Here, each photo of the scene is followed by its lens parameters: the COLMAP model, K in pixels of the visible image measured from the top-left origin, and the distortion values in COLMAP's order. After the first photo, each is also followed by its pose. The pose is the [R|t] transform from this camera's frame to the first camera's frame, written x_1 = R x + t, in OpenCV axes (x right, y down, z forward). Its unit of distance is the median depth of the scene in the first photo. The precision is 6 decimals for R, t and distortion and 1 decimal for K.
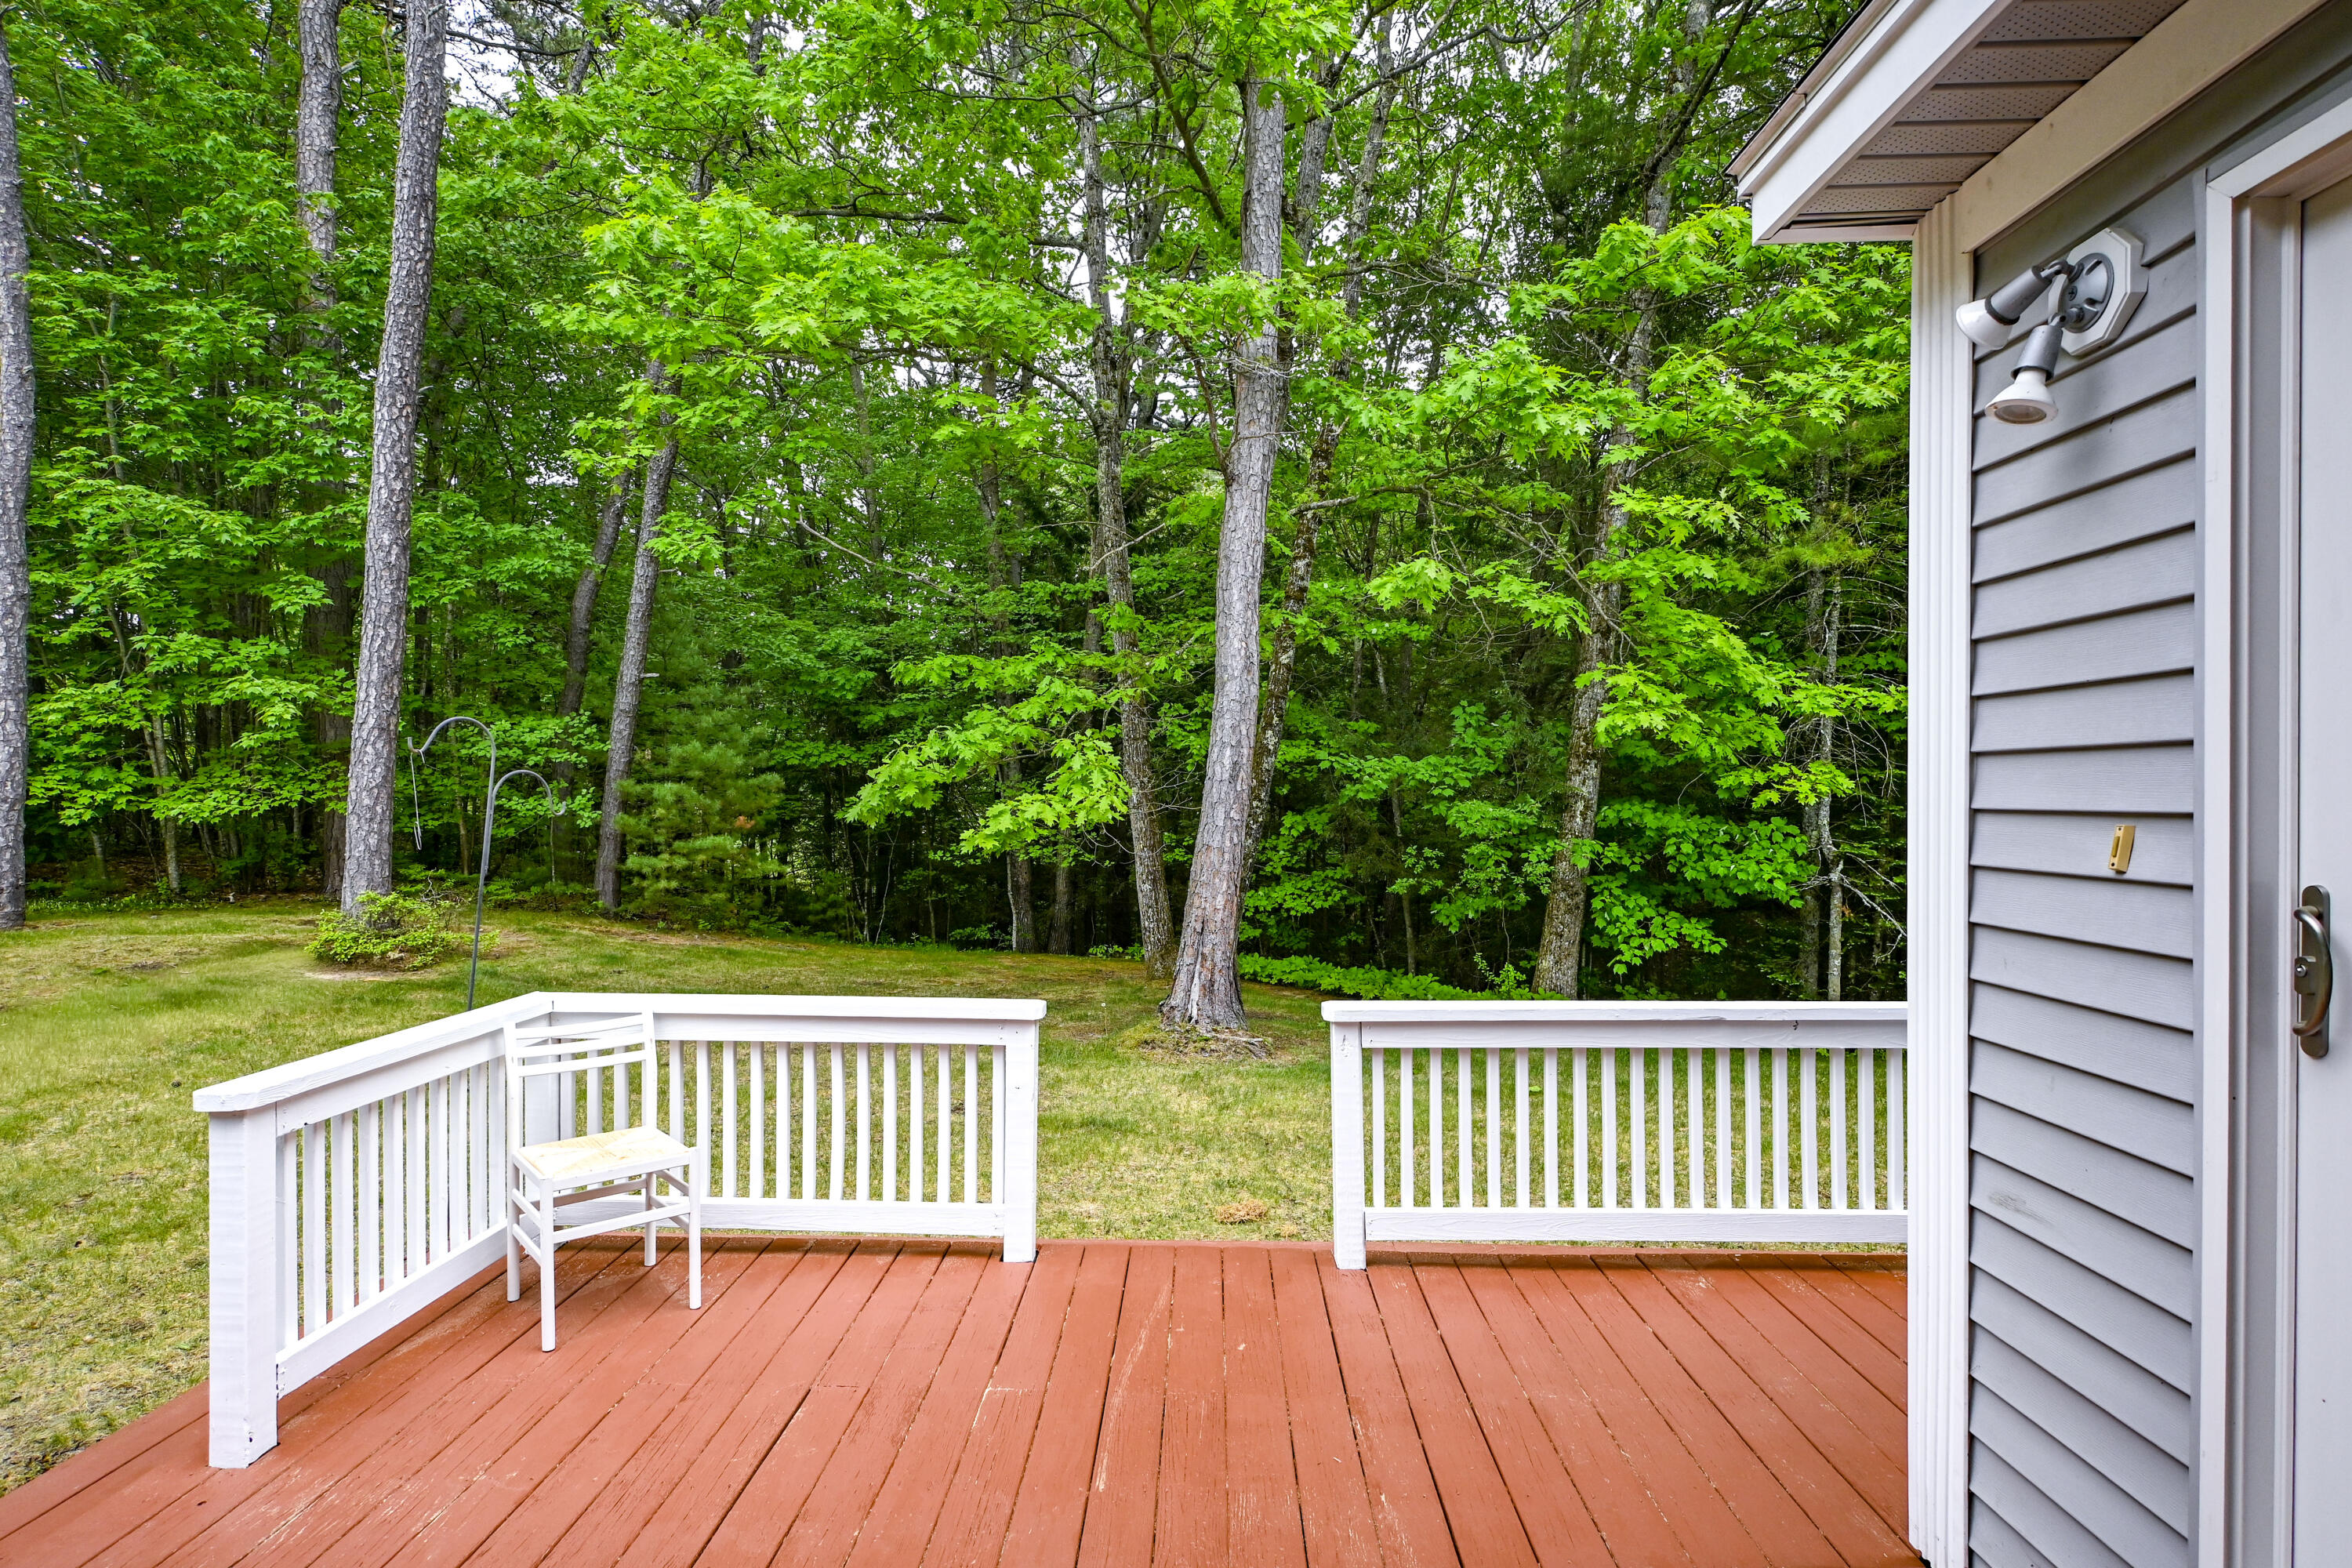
lens RADIAL K [[1159.2, 0, 1170.3], [0, 1159.2, 785.5], [0, 0, 1]] dist [-0.001044, 0.000472]
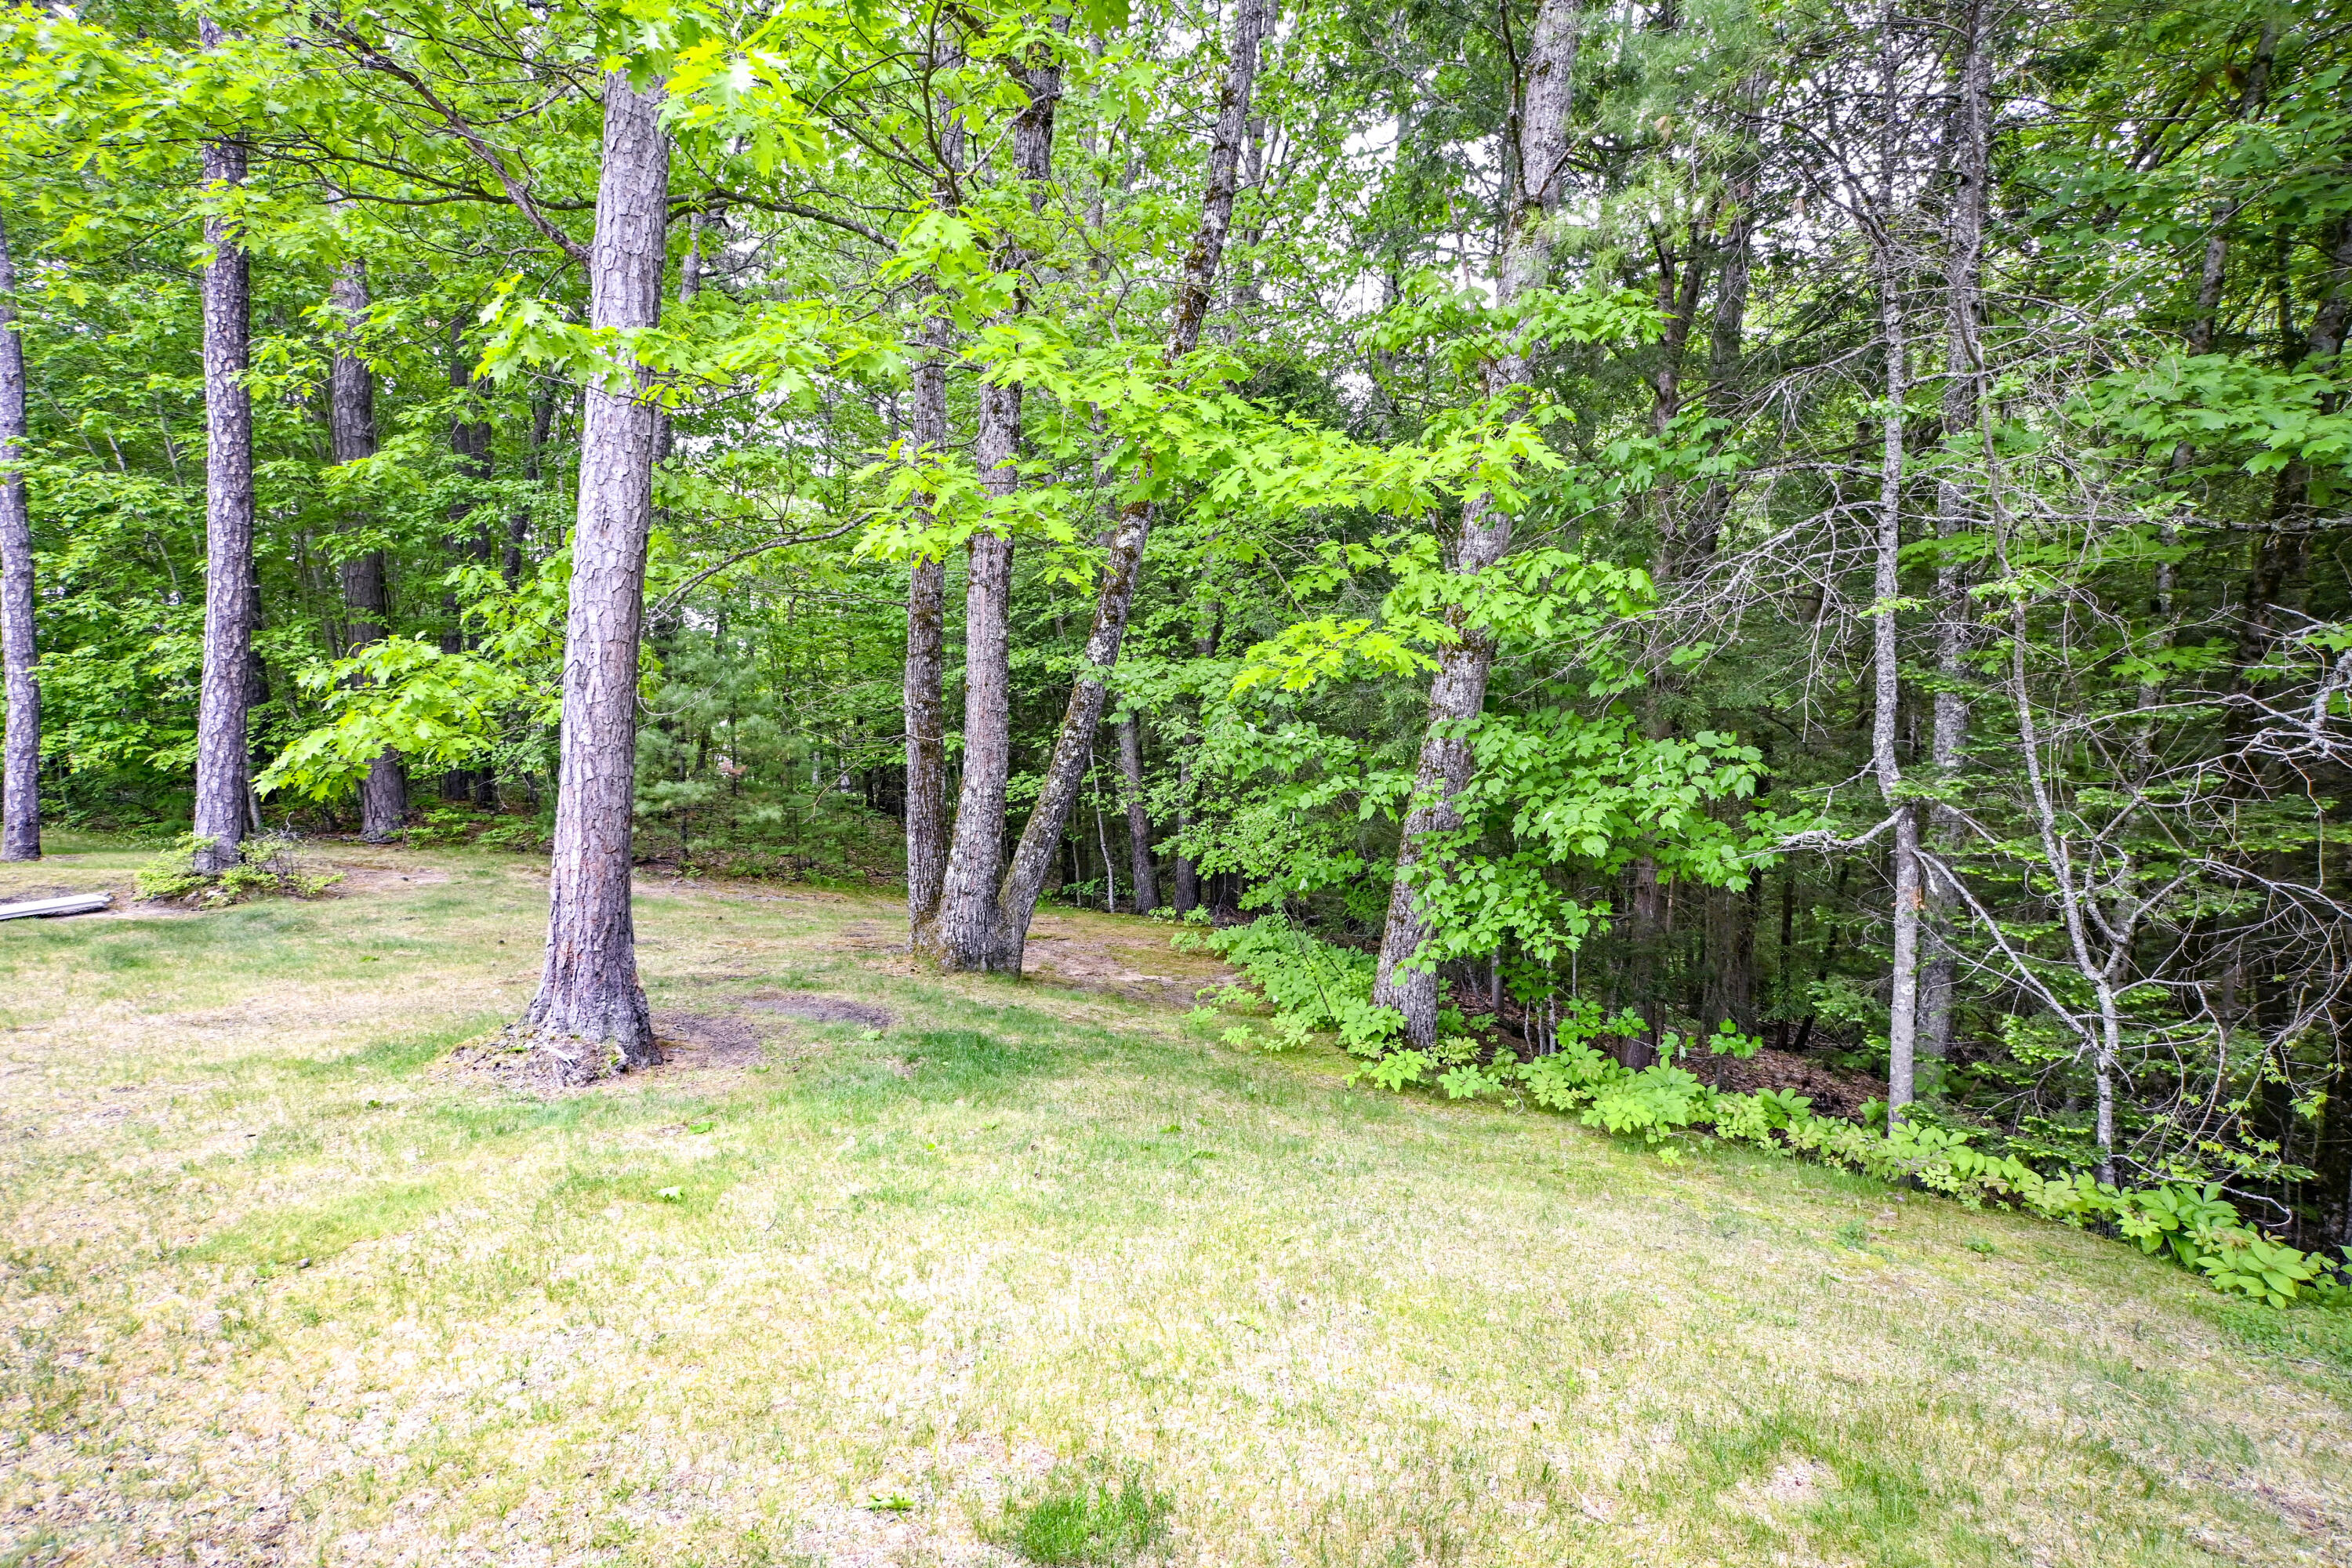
lens RADIAL K [[1161.4, 0, 1171.2], [0, 1161.4, 789.9], [0, 0, 1]] dist [0.002343, -0.000709]
pose [[0.918278, -0.002764, -0.395928, 0.512271], [0.022166, 0.998766, 0.044436, 0.024744], [0.395316, -0.049581, 0.917206, 0.370395]]
